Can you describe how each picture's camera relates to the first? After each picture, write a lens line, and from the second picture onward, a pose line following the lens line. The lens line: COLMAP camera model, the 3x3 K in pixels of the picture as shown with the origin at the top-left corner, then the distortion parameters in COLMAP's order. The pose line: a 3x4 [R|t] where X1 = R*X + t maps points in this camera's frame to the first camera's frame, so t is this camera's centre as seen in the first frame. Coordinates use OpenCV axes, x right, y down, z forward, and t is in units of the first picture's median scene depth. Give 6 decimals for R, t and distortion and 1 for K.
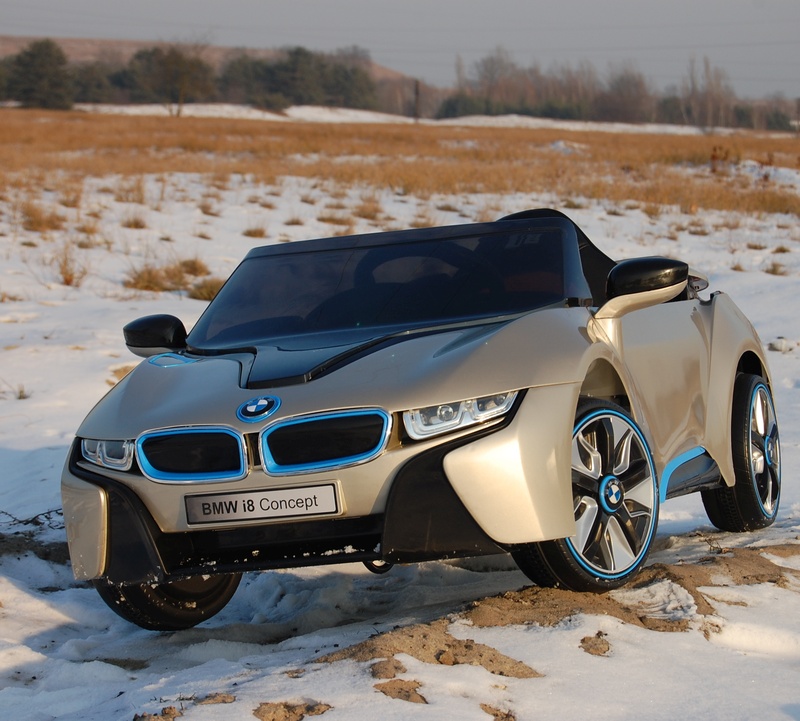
lens RADIAL K [[2290.6, 0, 399.6], [0, 2290.6, 360.1], [0, 0, 1]] dist [0.010024, 0.000000]
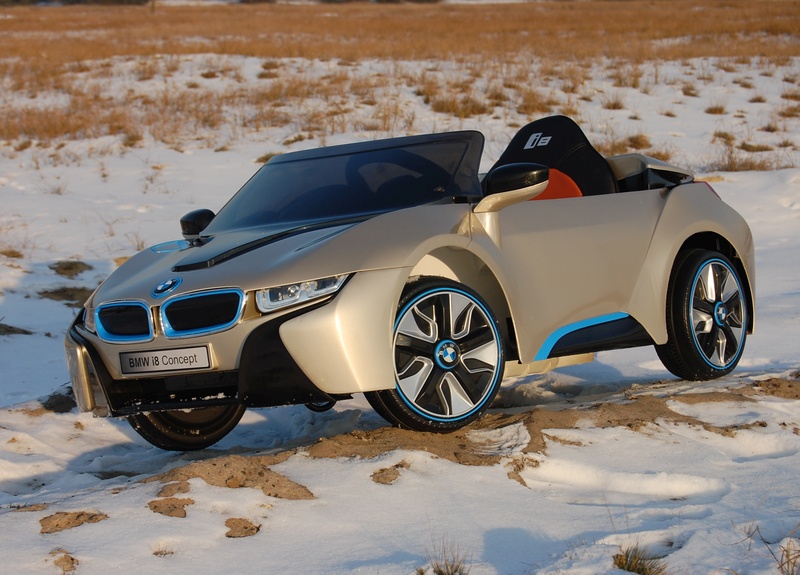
lens RADIAL K [[1882.0, 0, 400.6], [0, 1882.0, 289.1], [0, 0, 1]] dist [-0.013428, 0.000000]
pose [[0.955285, 0.003097, -0.295670, 0.380573], [0.009554, 0.999100, 0.041333, -0.020867], [0.295532, -0.042310, 0.954395, 0.008369]]
